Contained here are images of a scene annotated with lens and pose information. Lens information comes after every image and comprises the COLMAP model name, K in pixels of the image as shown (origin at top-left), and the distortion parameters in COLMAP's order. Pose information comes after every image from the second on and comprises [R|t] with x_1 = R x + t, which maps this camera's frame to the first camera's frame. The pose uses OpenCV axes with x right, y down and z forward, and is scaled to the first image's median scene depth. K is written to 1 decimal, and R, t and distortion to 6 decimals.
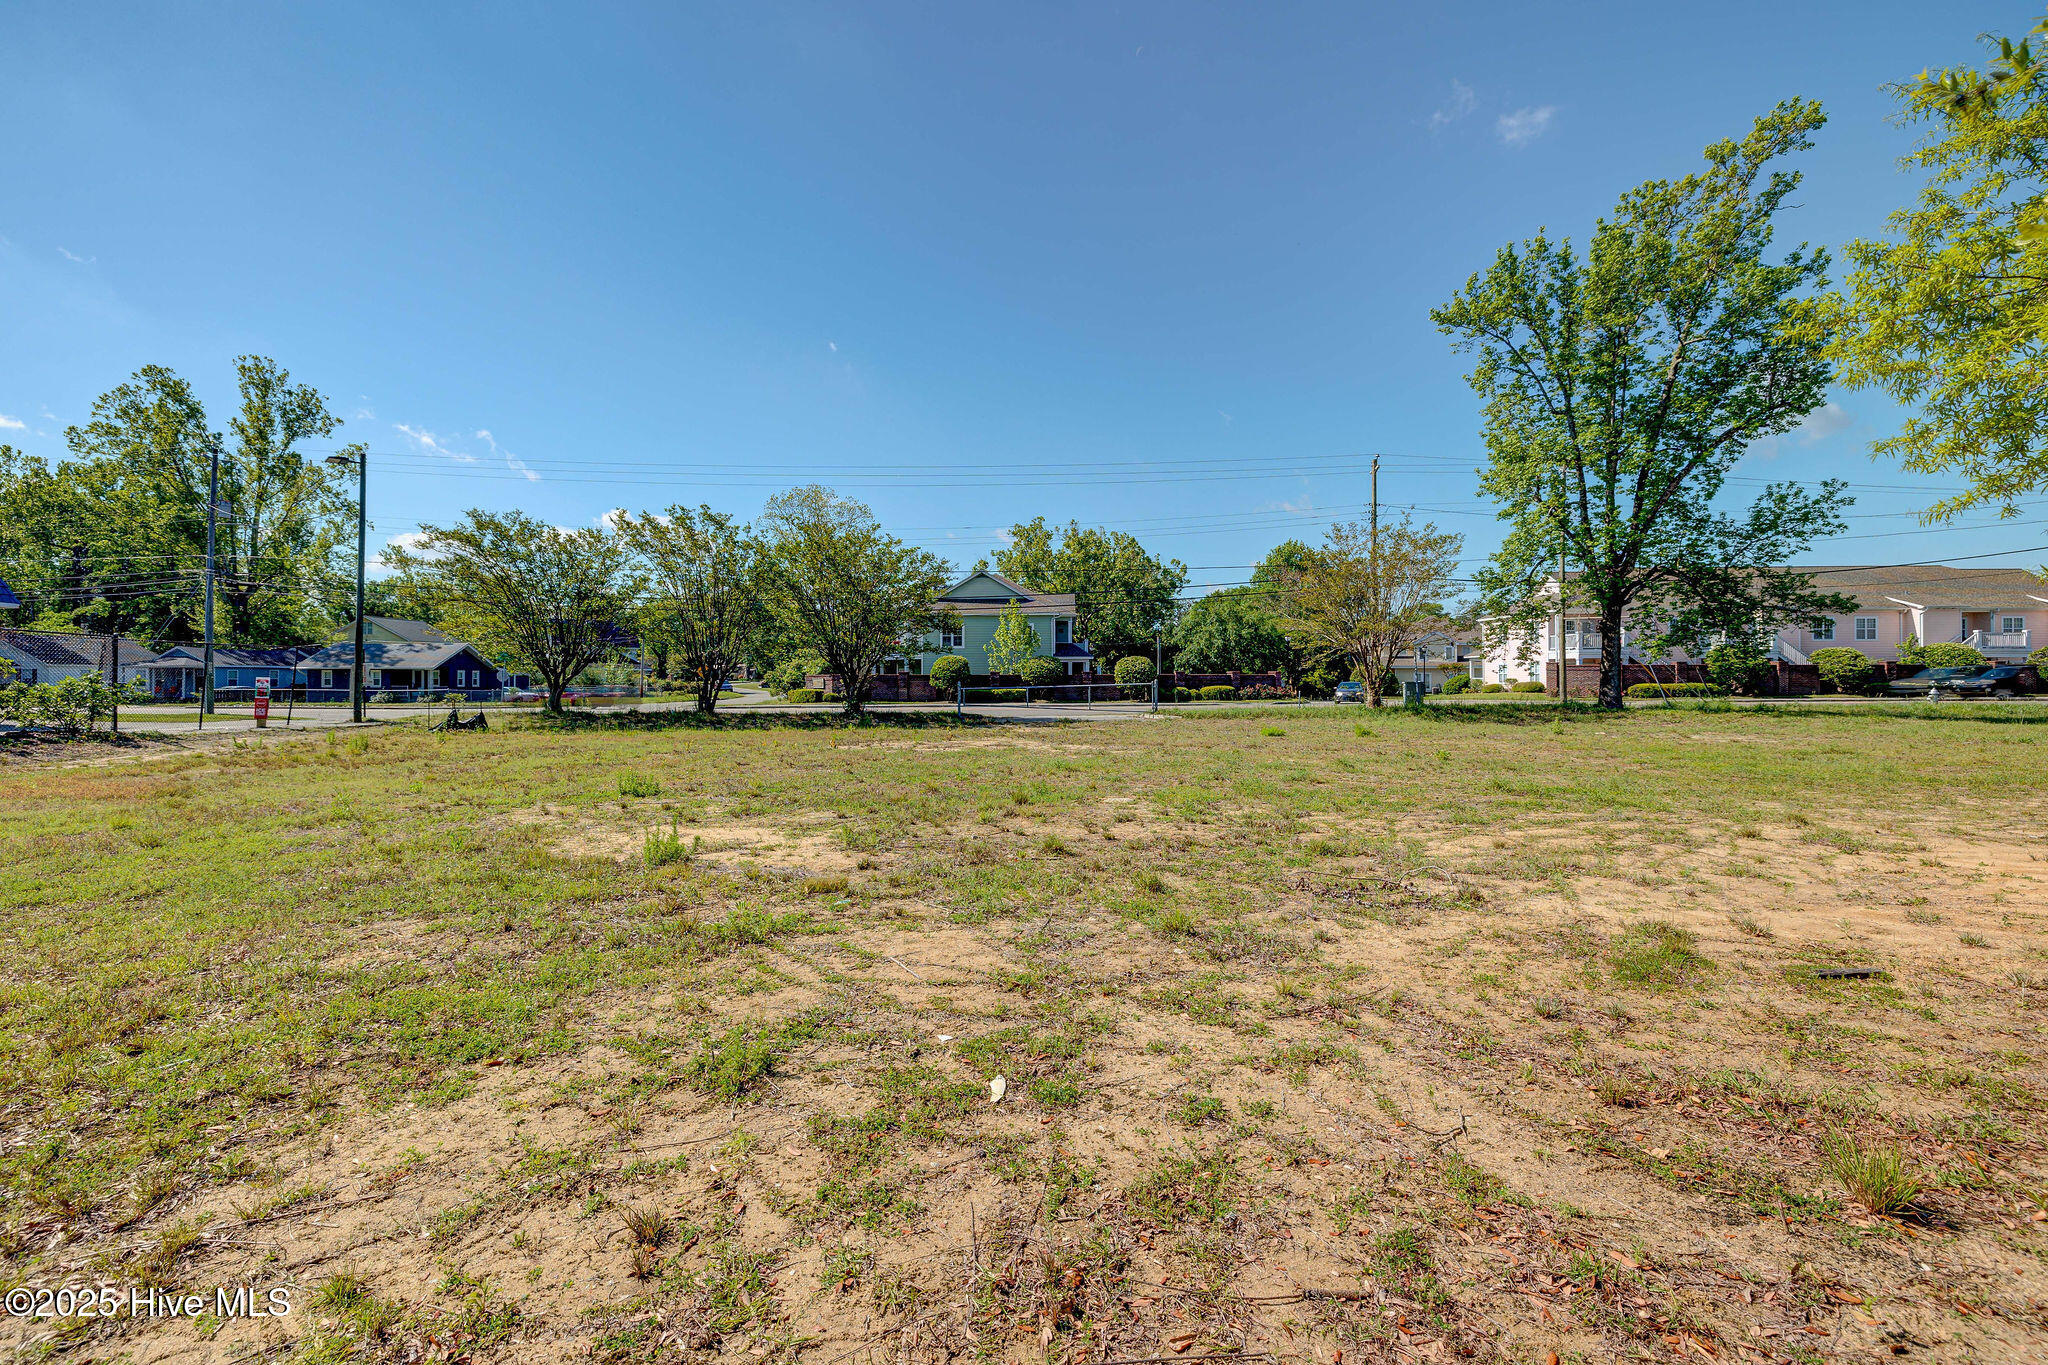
lens RADIAL K [[849.6, 0, 1065.4], [0, 849.6, 679.9], [0, 0, 1]] dist [-0.002643, 0.000501]
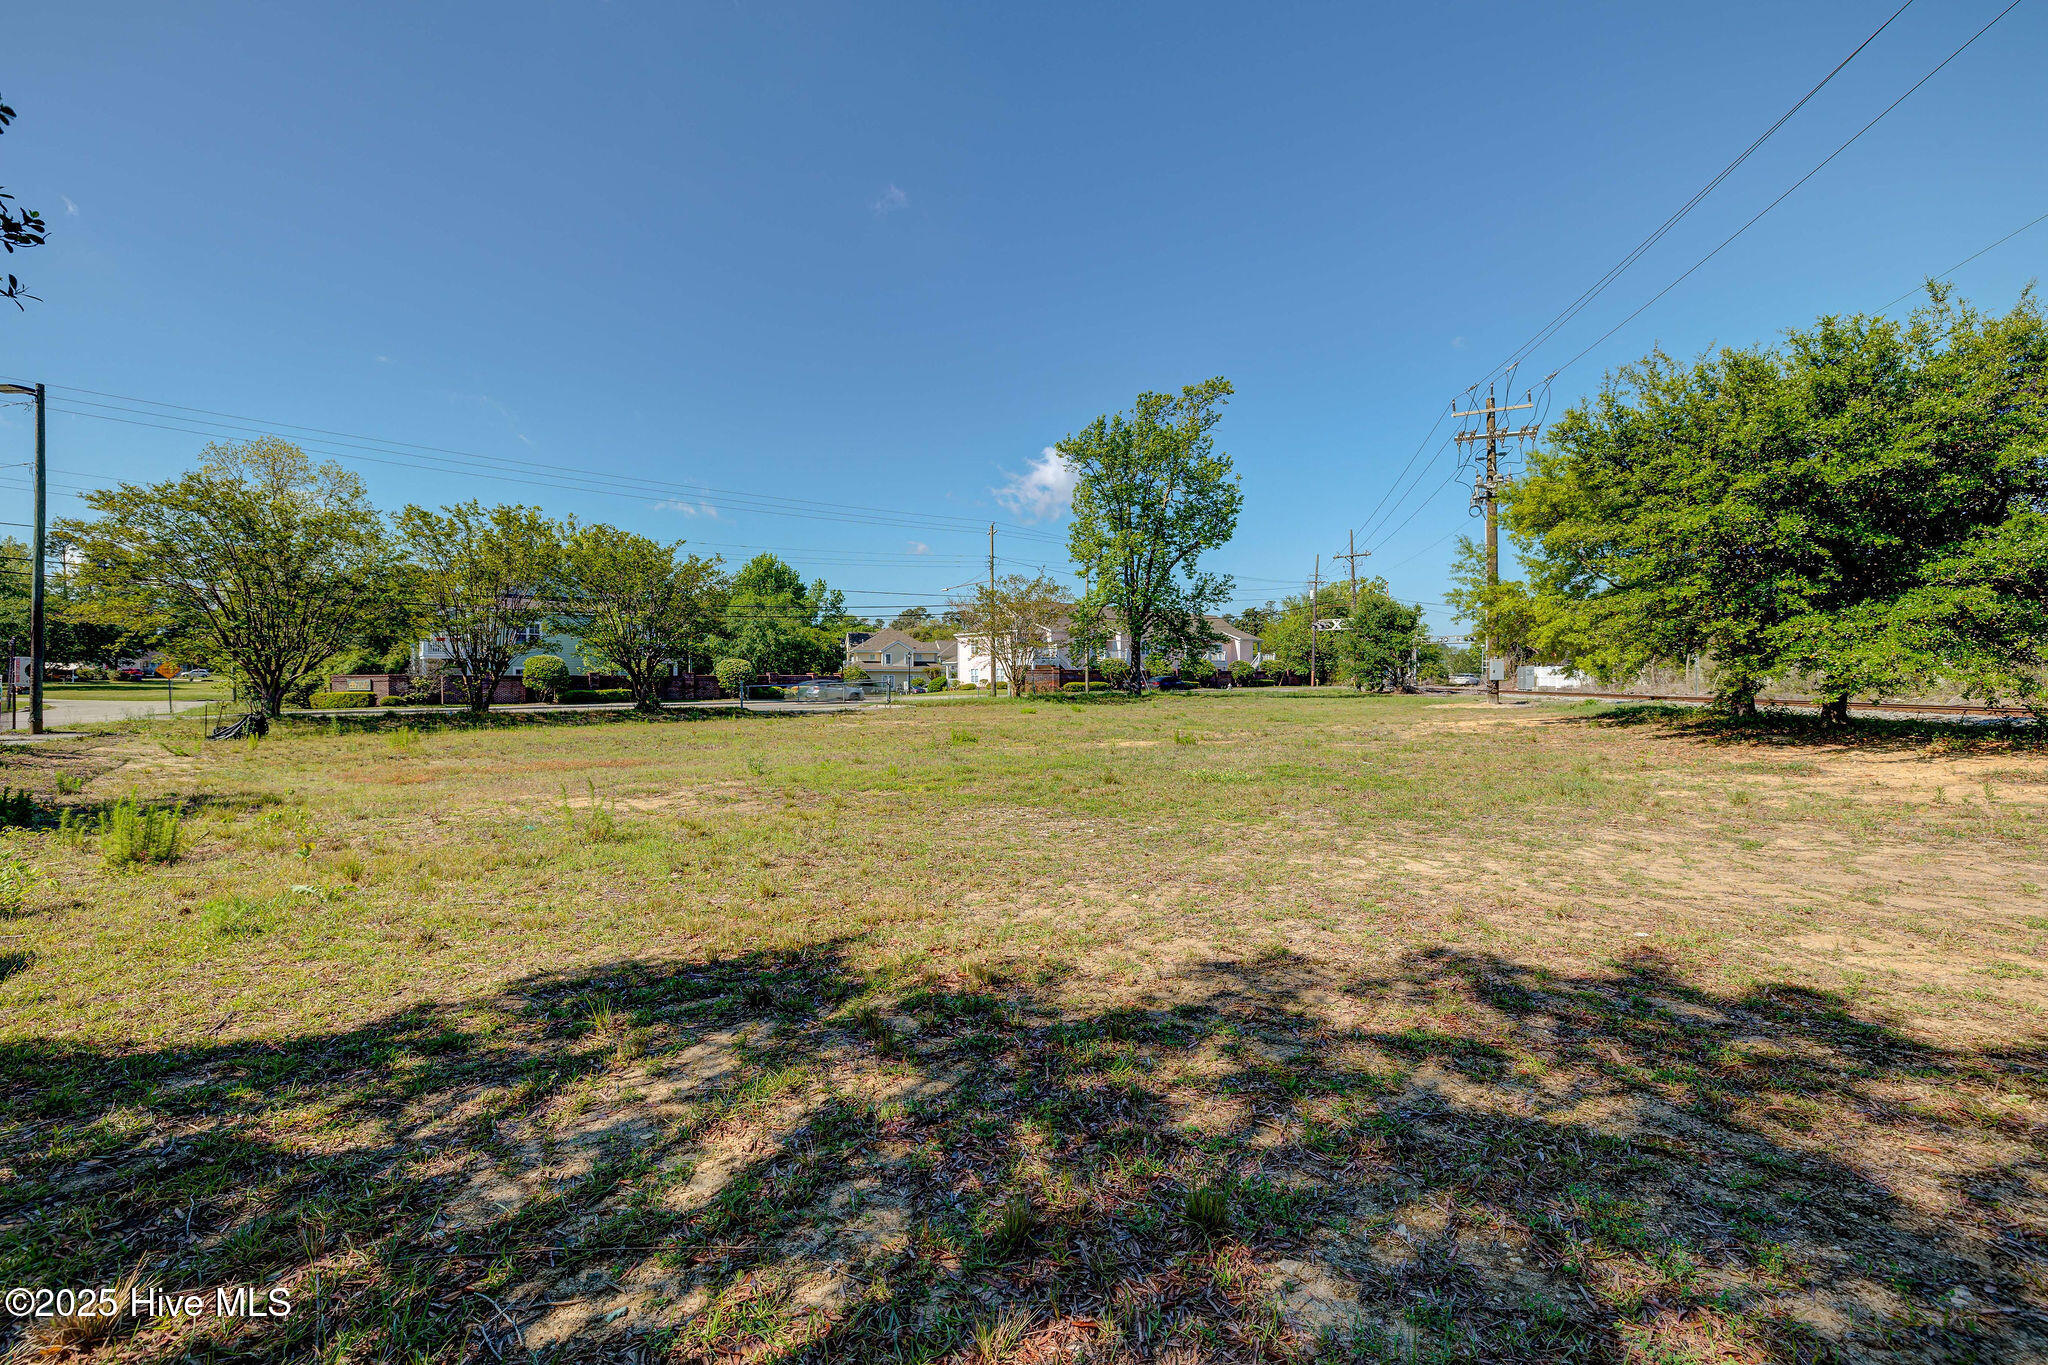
lens RADIAL K [[849.6, 0, 1016.8], [0, 849.6, 679.3], [0, 0, 1]] dist [-0.002643, 0.000501]
pose [[0.785117, -0.001227, 0.619346, -0.553516], [0.003459, 0.999991, -0.002405, 0.003779], [-0.619338, 0.004031, 0.785114, -0.175512]]
